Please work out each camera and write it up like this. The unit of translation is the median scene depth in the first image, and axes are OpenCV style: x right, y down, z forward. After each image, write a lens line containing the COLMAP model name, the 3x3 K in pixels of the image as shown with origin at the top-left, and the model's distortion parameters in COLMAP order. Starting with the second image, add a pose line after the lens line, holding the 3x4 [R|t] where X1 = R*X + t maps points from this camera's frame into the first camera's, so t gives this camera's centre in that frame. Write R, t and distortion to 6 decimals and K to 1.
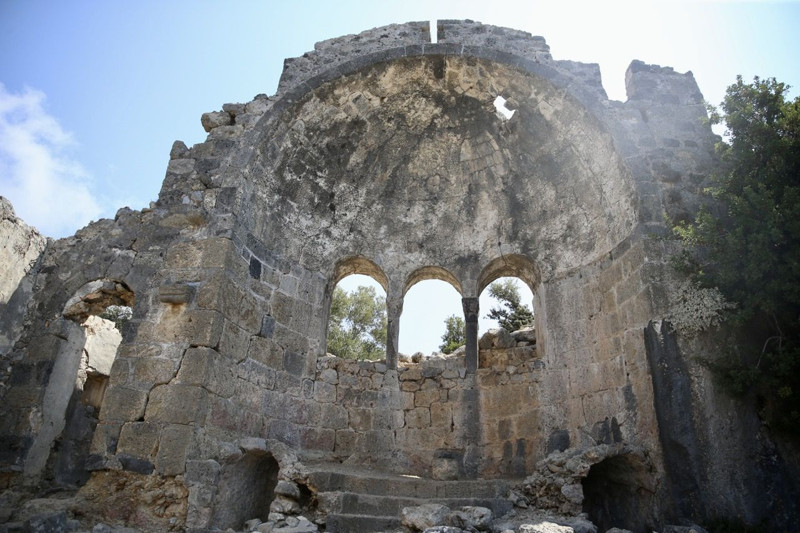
lens RADIAL K [[540.0, 0, 389.6], [0, 540.0, 281.4], [0, 0, 1]] dist [-0.098941, 0.069982]
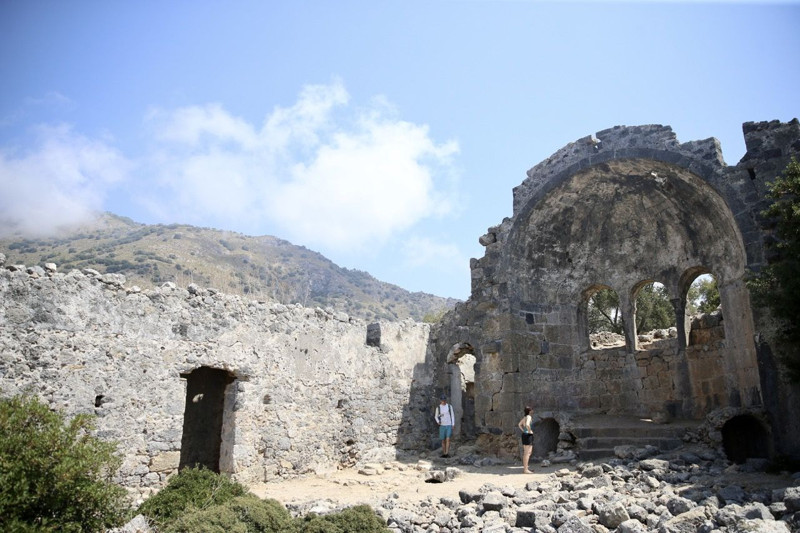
lens RADIAL K [[540.0, 0, 389.6], [0, 540.0, 281.4], [0, 0, 1]] dist [-0.098941, 0.069982]
pose [[0.759773, -0.194304, -0.620476, 0.510999], [0.308716, 0.947677, 0.081255, -0.413147], [0.572223, -0.253286, 0.780004, -0.622740]]
